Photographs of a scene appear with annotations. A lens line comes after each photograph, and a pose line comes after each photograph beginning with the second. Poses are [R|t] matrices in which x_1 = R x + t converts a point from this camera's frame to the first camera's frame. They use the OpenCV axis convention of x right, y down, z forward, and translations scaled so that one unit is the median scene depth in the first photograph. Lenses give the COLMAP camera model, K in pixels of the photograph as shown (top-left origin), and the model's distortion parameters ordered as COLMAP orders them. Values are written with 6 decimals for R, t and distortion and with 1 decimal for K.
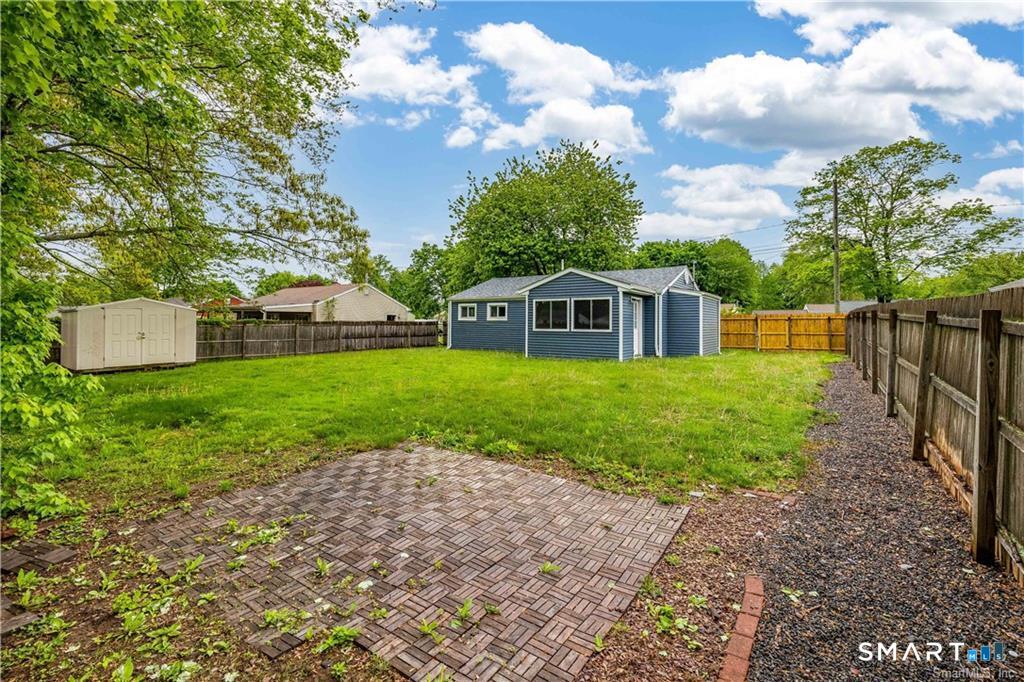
lens RADIAL K [[434.7, 0, 504.9], [0, 434.7, 332.5], [0, 0, 1]] dist [-0.002254, 0.000296]
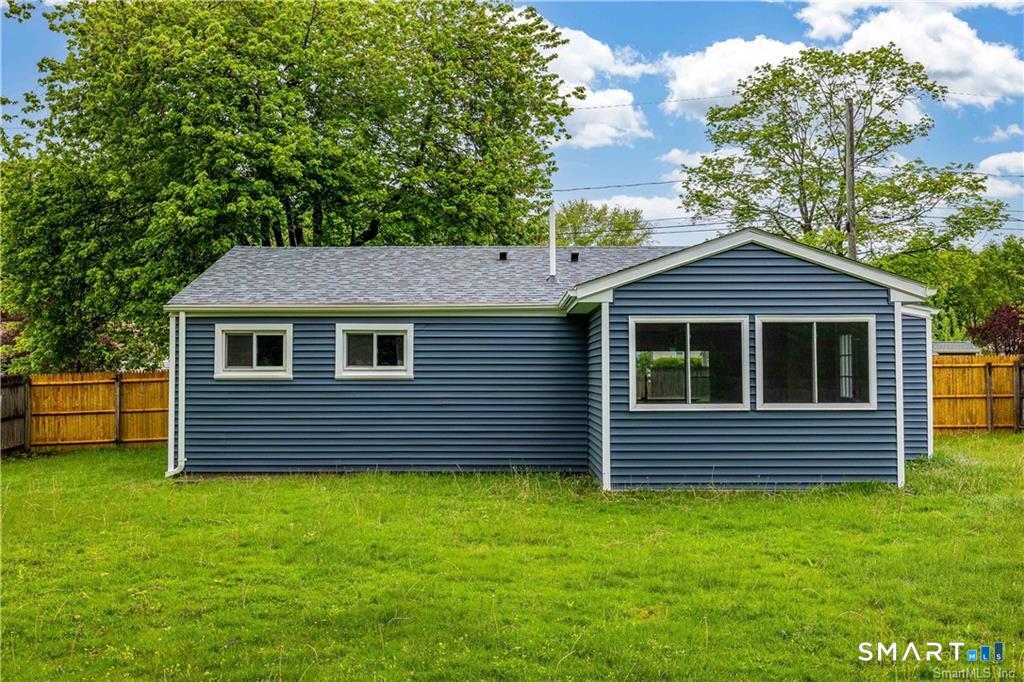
lens RADIAL K [[1013.1, 0, 515.9], [0, 1013.1, 335.6], [0, 0, 1]] dist [-0.000858, 0.000000]
pose [[0.824201, 0.011293, 0.566184, -0.357140], [0.020489, 0.998552, -0.049742, -0.019628], [-0.565926, 0.052598, 0.822776, 0.324839]]
